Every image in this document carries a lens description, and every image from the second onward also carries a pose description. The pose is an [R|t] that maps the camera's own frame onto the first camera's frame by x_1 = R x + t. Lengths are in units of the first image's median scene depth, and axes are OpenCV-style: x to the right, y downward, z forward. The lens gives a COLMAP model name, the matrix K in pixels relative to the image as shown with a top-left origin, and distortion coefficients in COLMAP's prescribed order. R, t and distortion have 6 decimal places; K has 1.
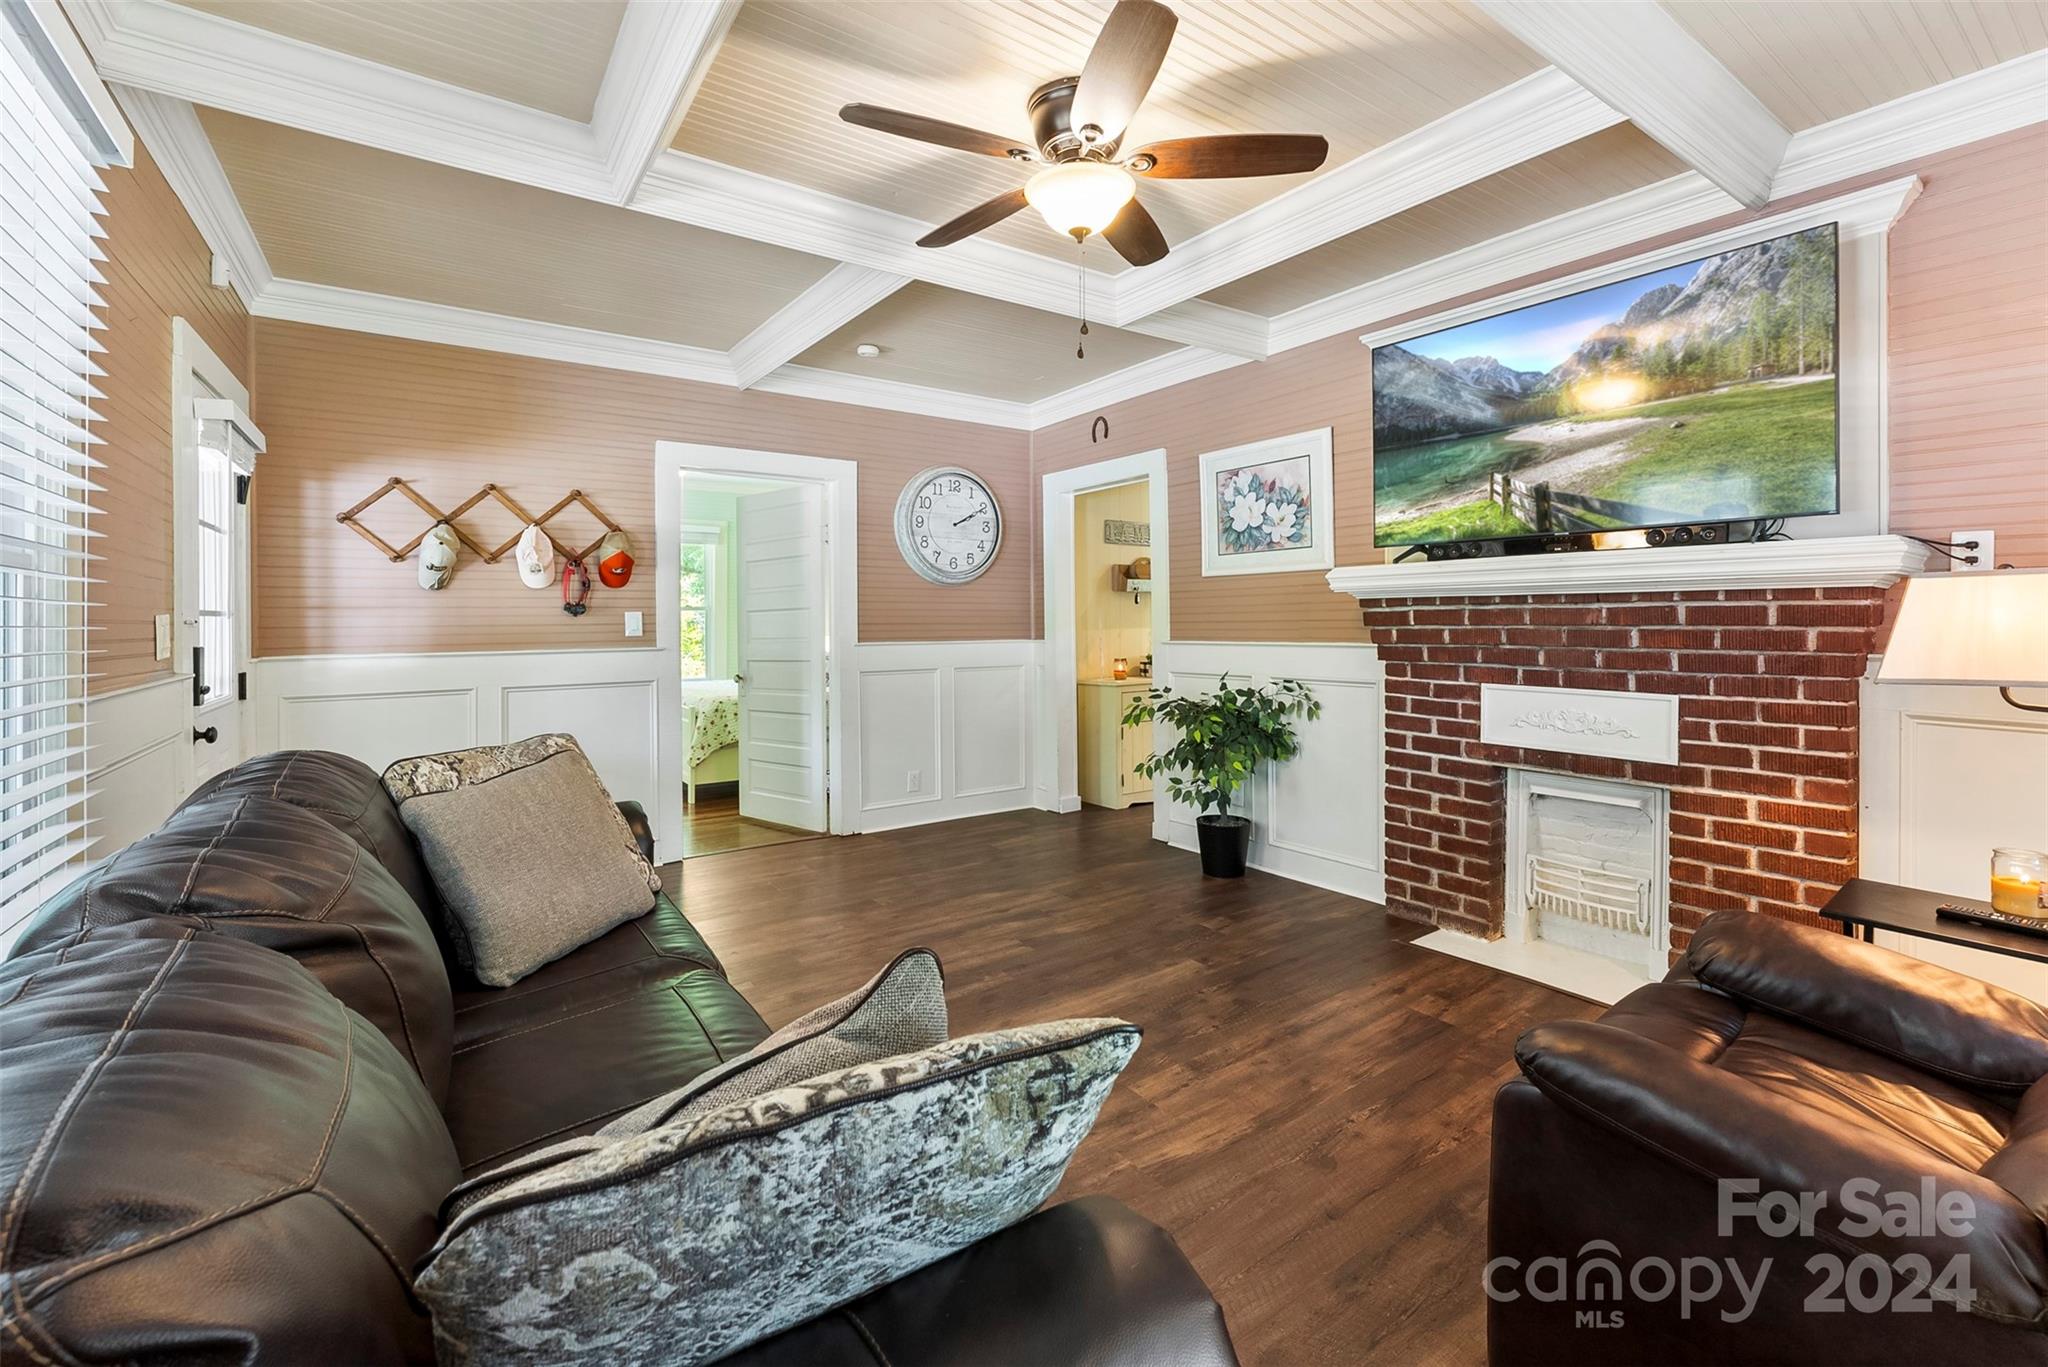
lens RADIAL K [[861.5, 0, 1018.0], [0, 861.5, 625.5], [0, 0, 1]] dist [-0.000641, -0.000078]
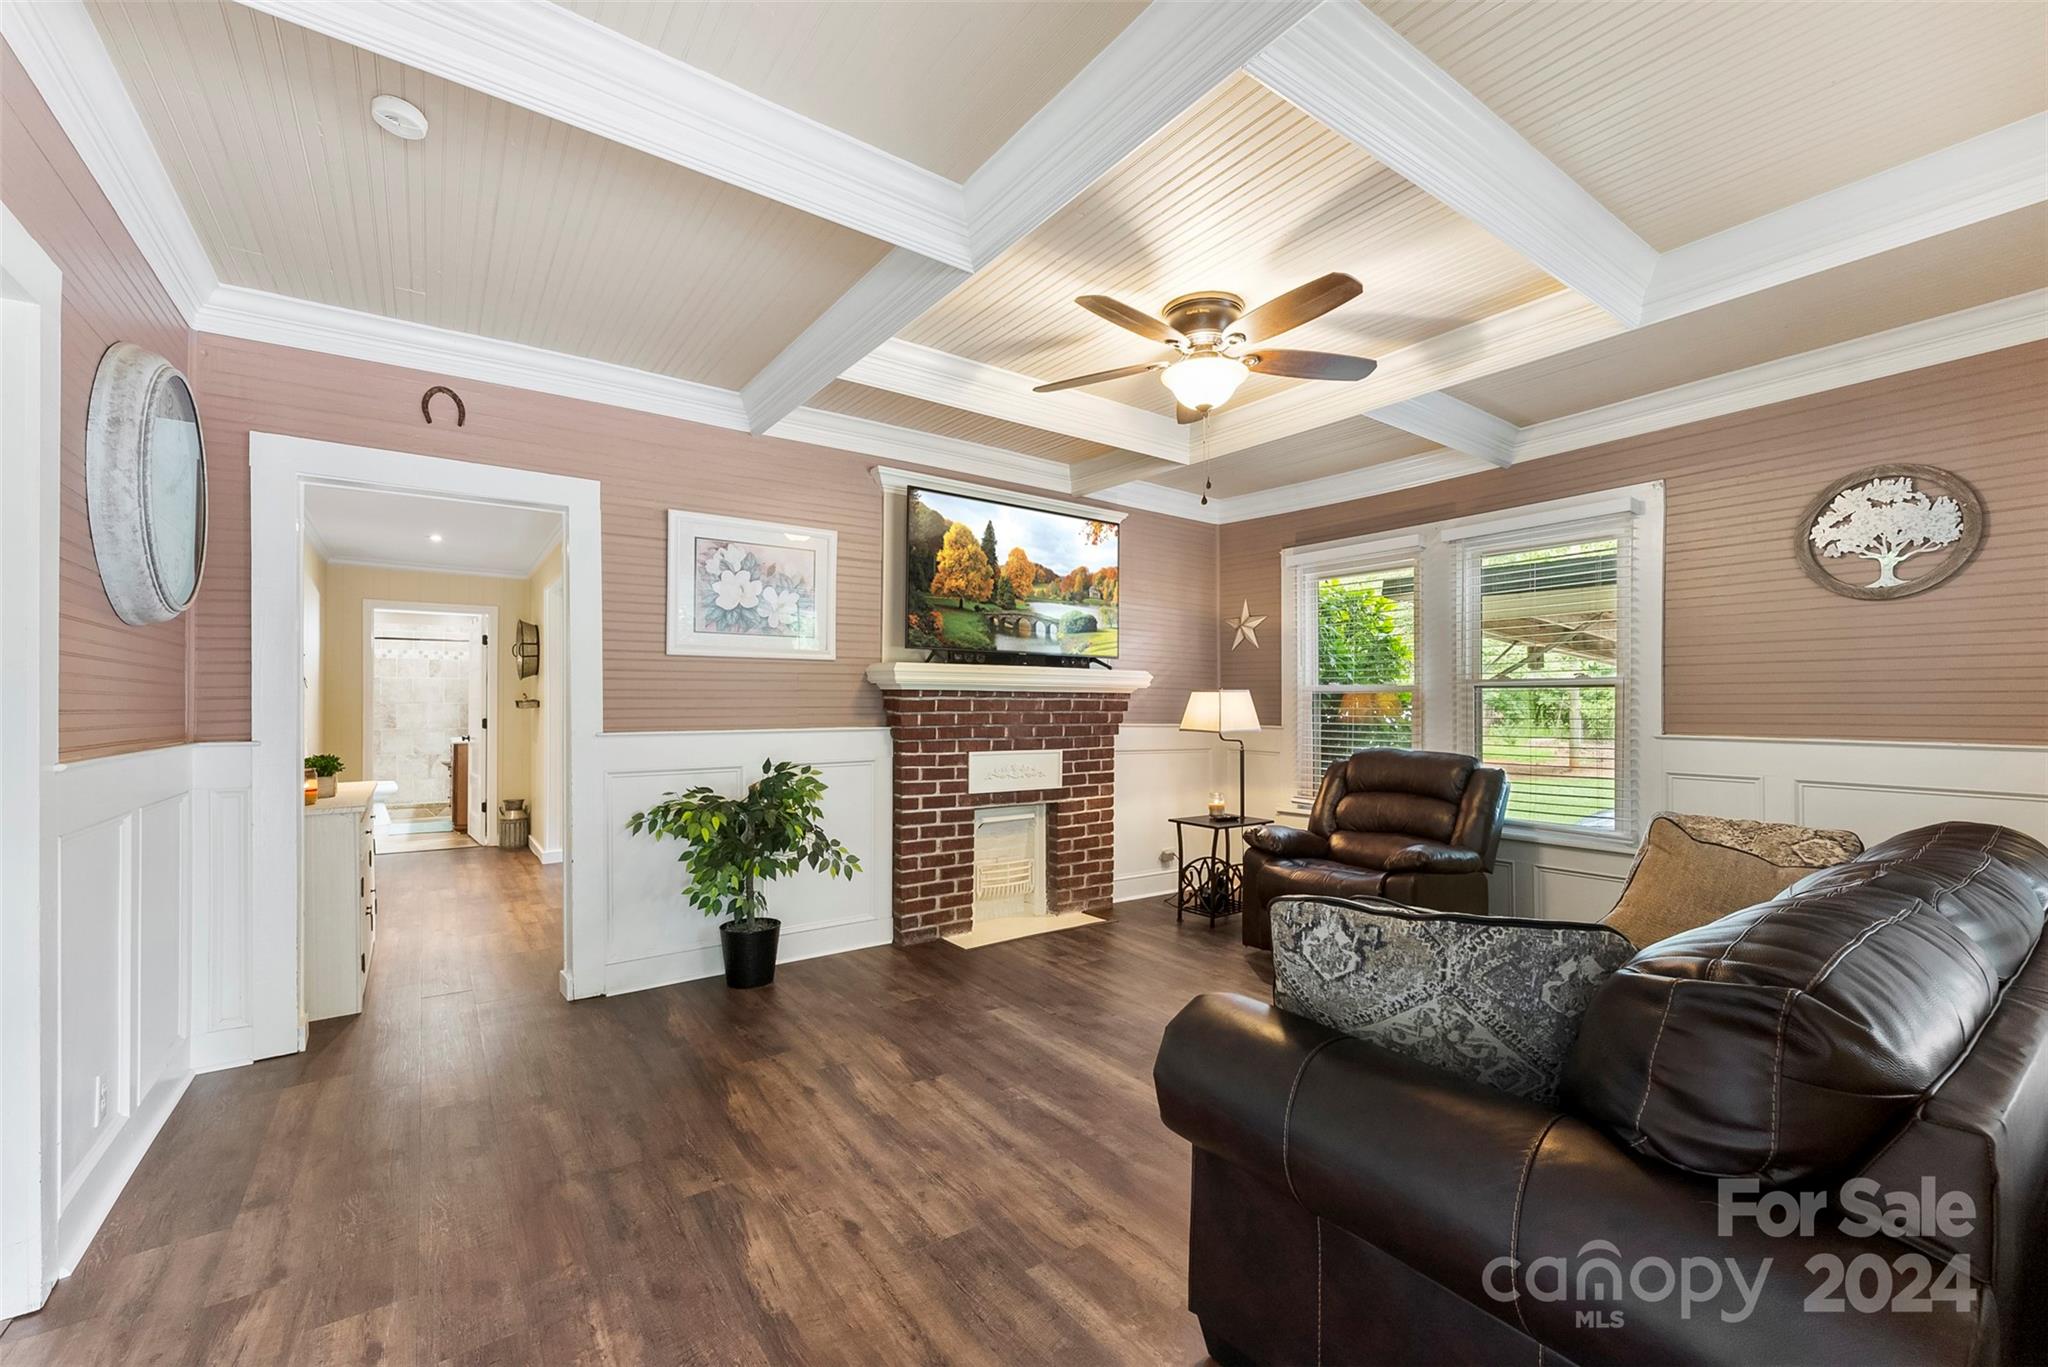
lens RADIAL K [[848.8, 0, 1021.8], [0, 848.8, 705.9], [0, 0, 1]] dist [-0.002016, -0.000228]
pose [[-0.007811, 0.005765, 0.999953, -0.821286], [0.003354, 0.999978, -0.005739, -0.000735], [-0.999964, 0.003309, -0.007830, 0.880303]]
